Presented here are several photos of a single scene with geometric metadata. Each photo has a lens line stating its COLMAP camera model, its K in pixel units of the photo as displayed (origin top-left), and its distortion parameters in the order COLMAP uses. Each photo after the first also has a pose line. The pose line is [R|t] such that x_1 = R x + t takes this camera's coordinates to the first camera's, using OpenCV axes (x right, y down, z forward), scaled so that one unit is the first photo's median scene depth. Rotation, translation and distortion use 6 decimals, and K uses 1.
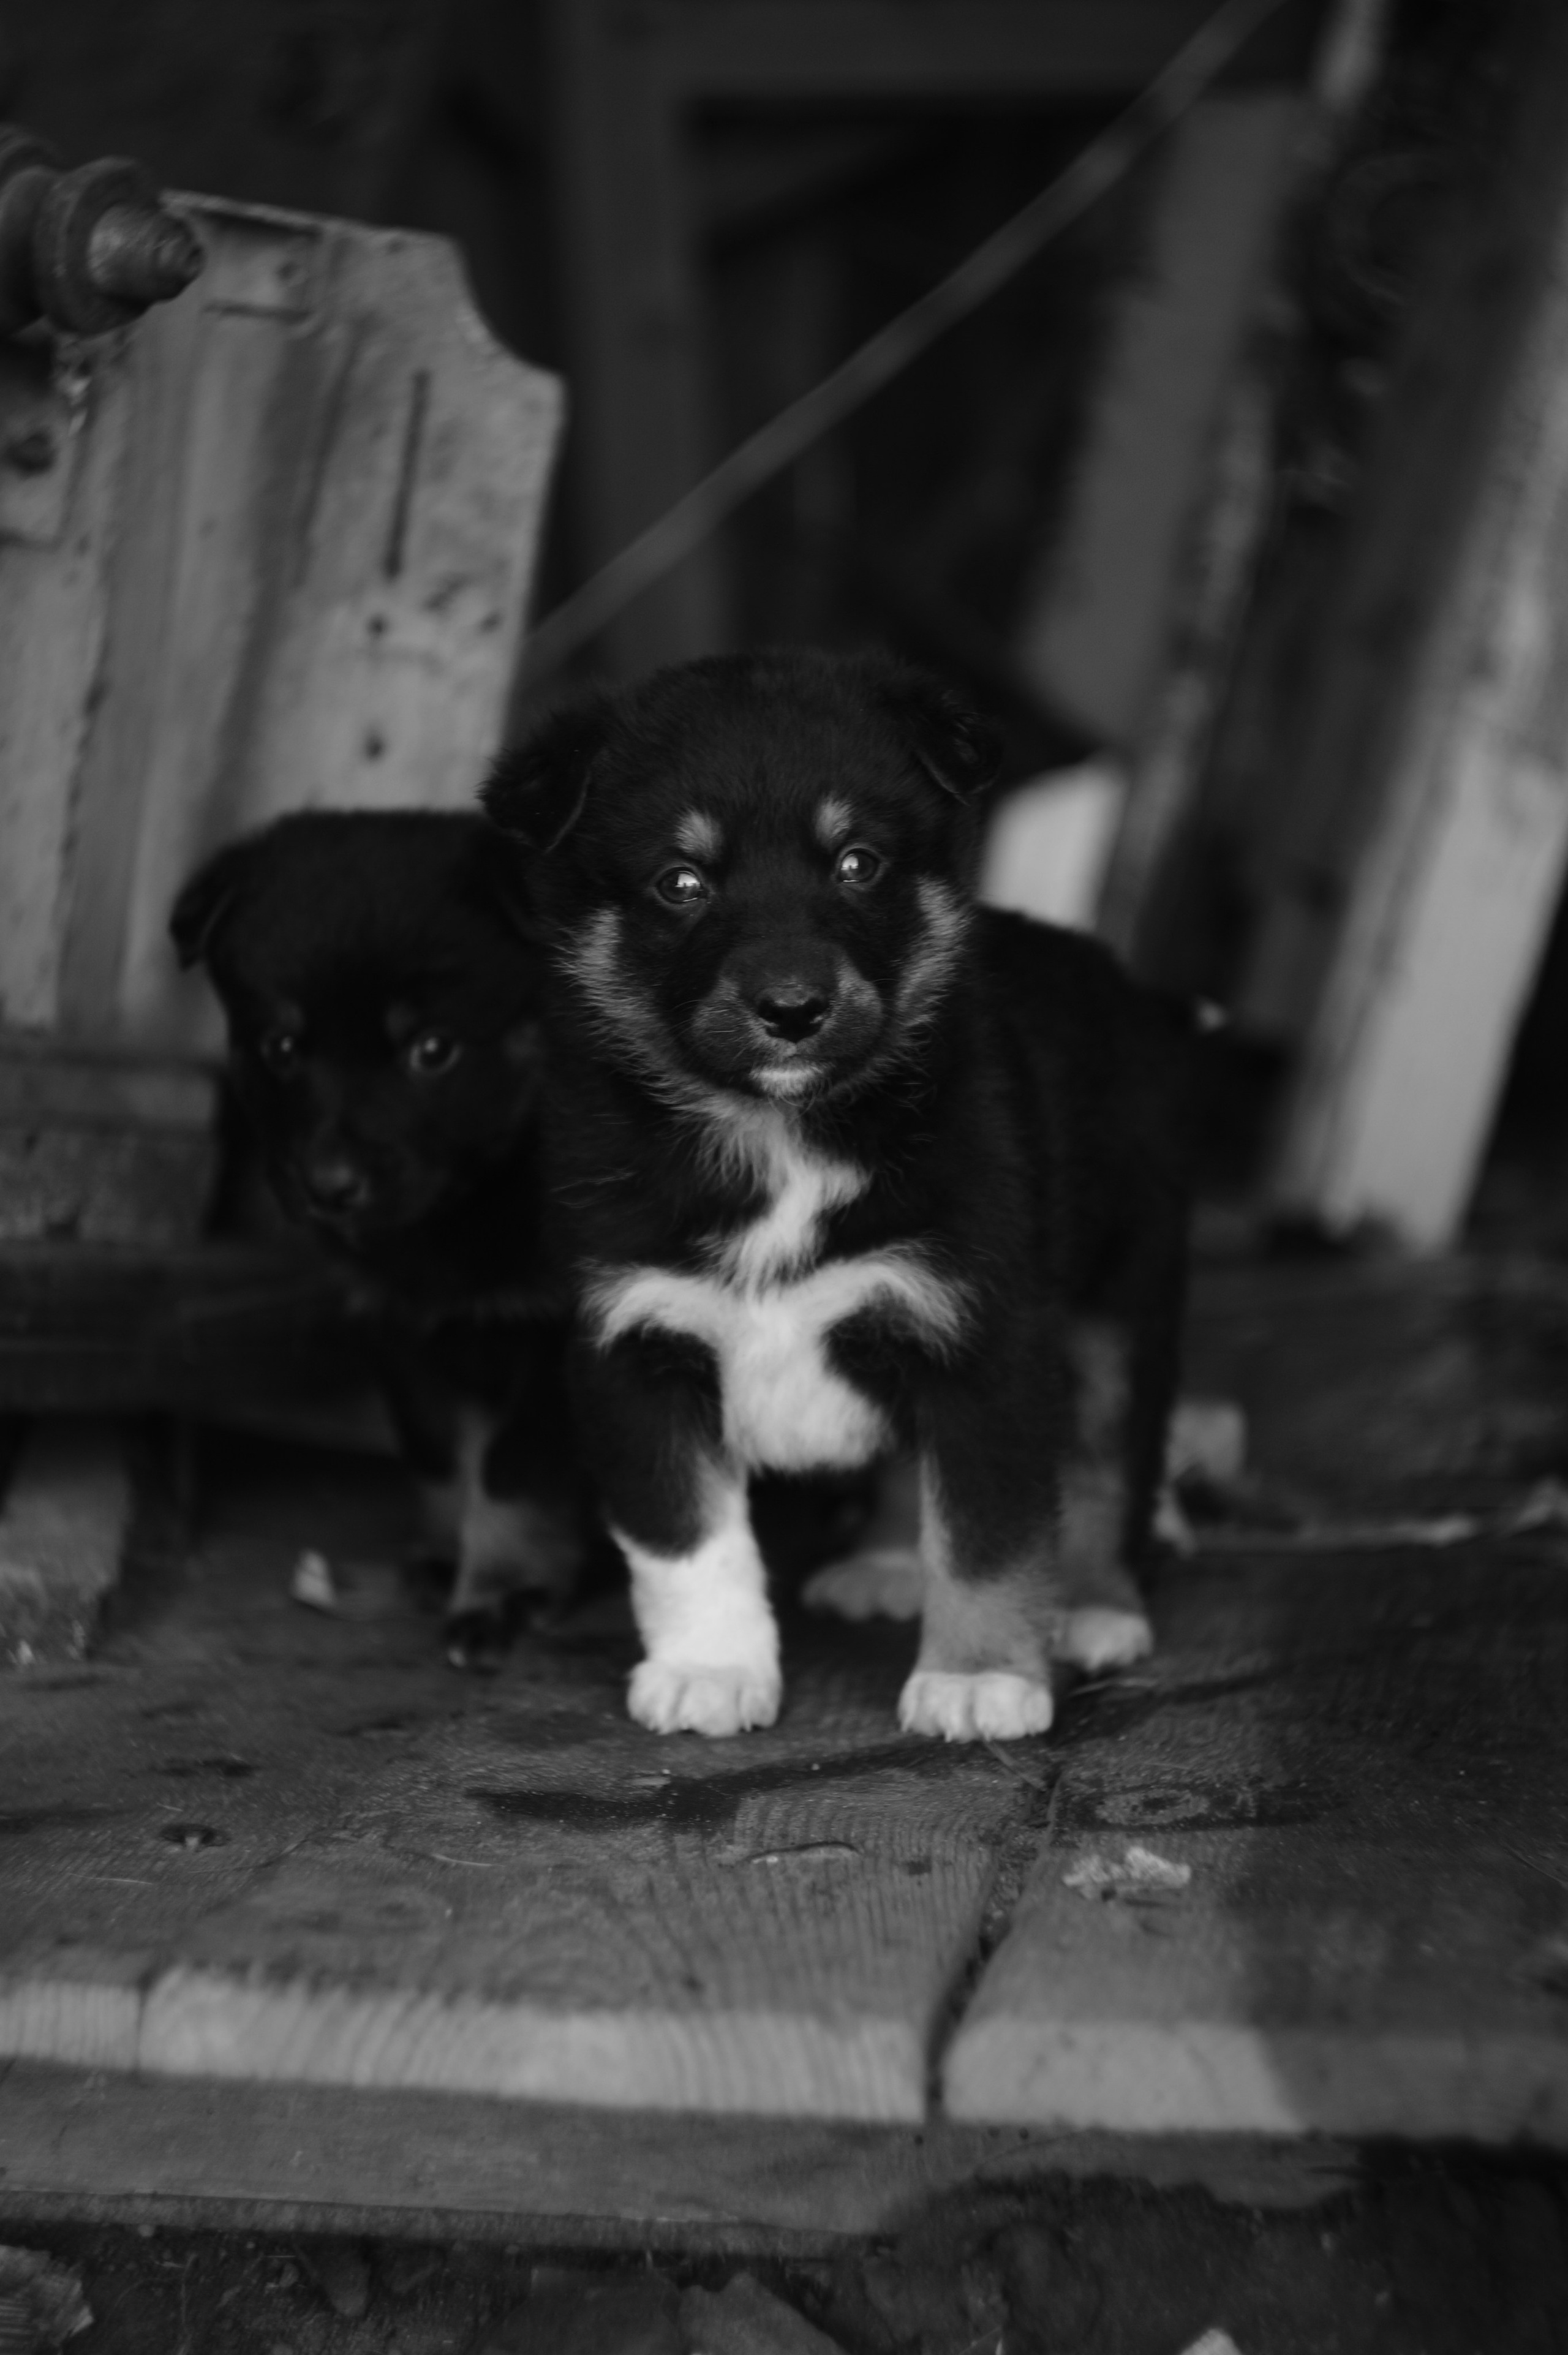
lens RADIAL K [[6310.4, 0, 784.0], [0, 6310.4, 1177.5], [0, 0, 1]] dist [0.079666, -0.779337]
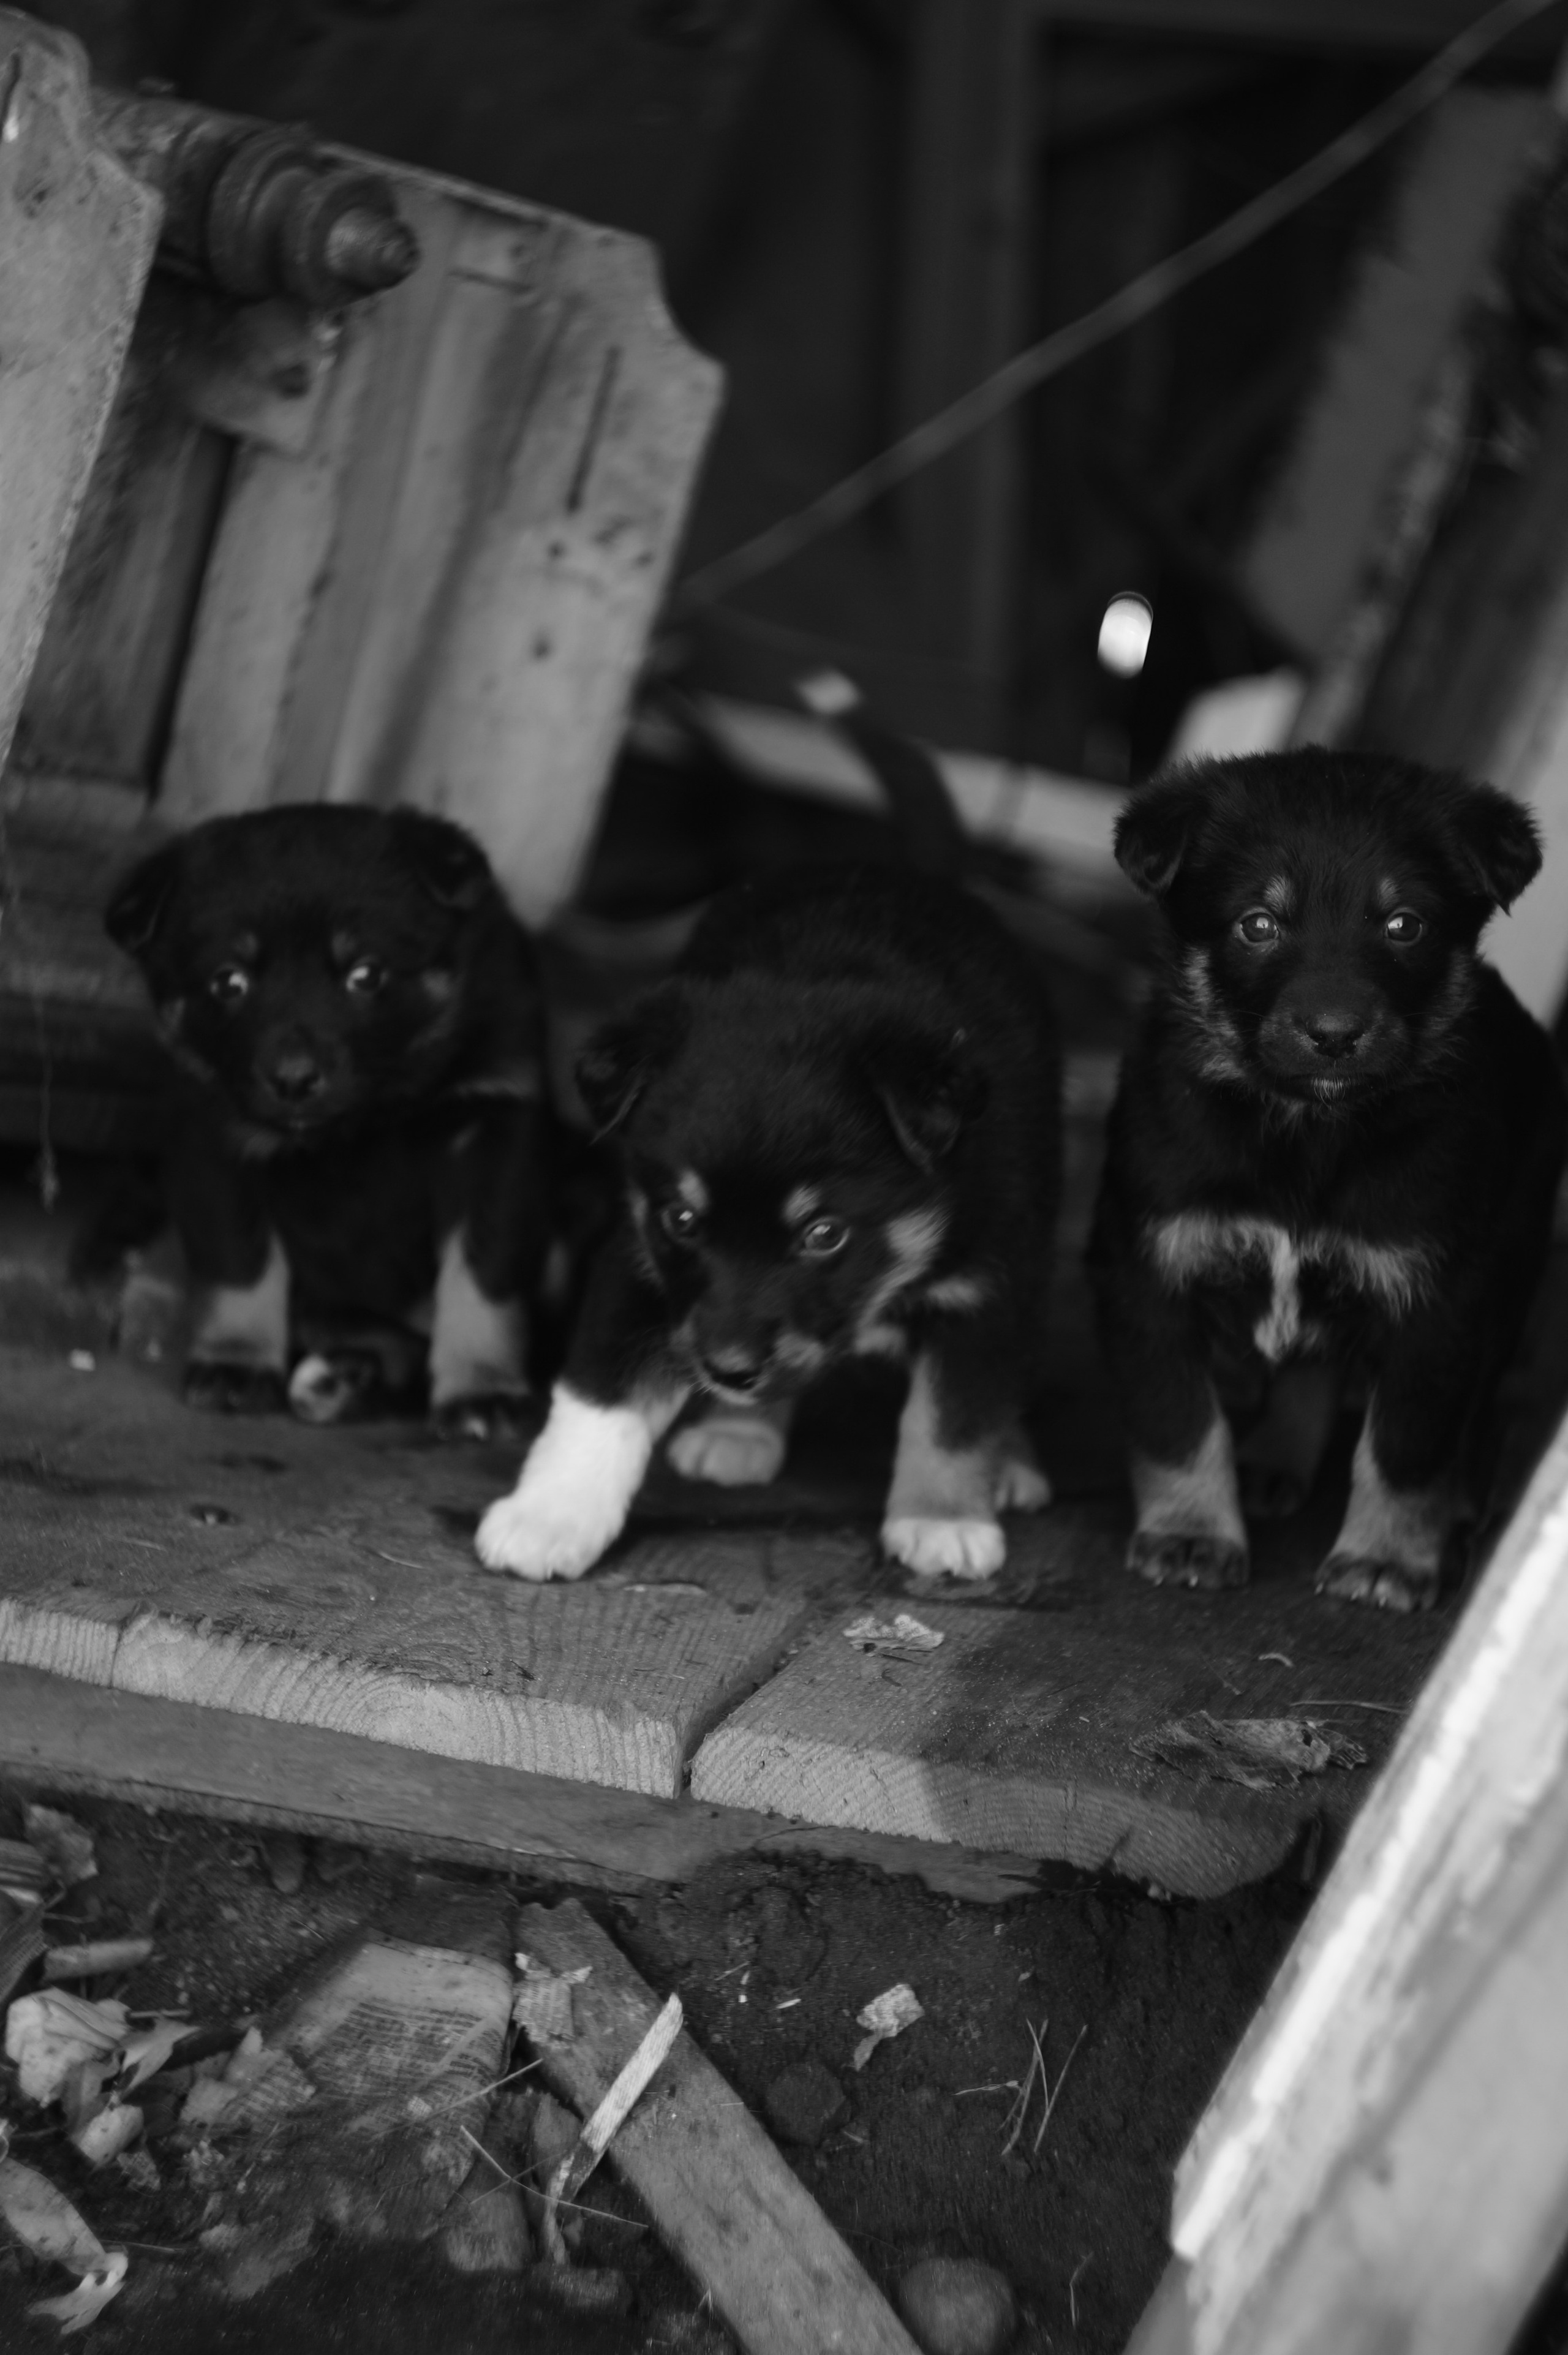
lens RADIAL K [[6310.4, 0, 784.0], [0, 6310.4, 1177.5], [0, 0, 1]] dist [0.079666, -0.779337]
pose [[0.989323, 0.118920, -0.084252, 0.125892], [-0.114549, 0.991896, 0.054957, -0.050551], [0.090105, -0.044719, 0.994928, -0.285917]]
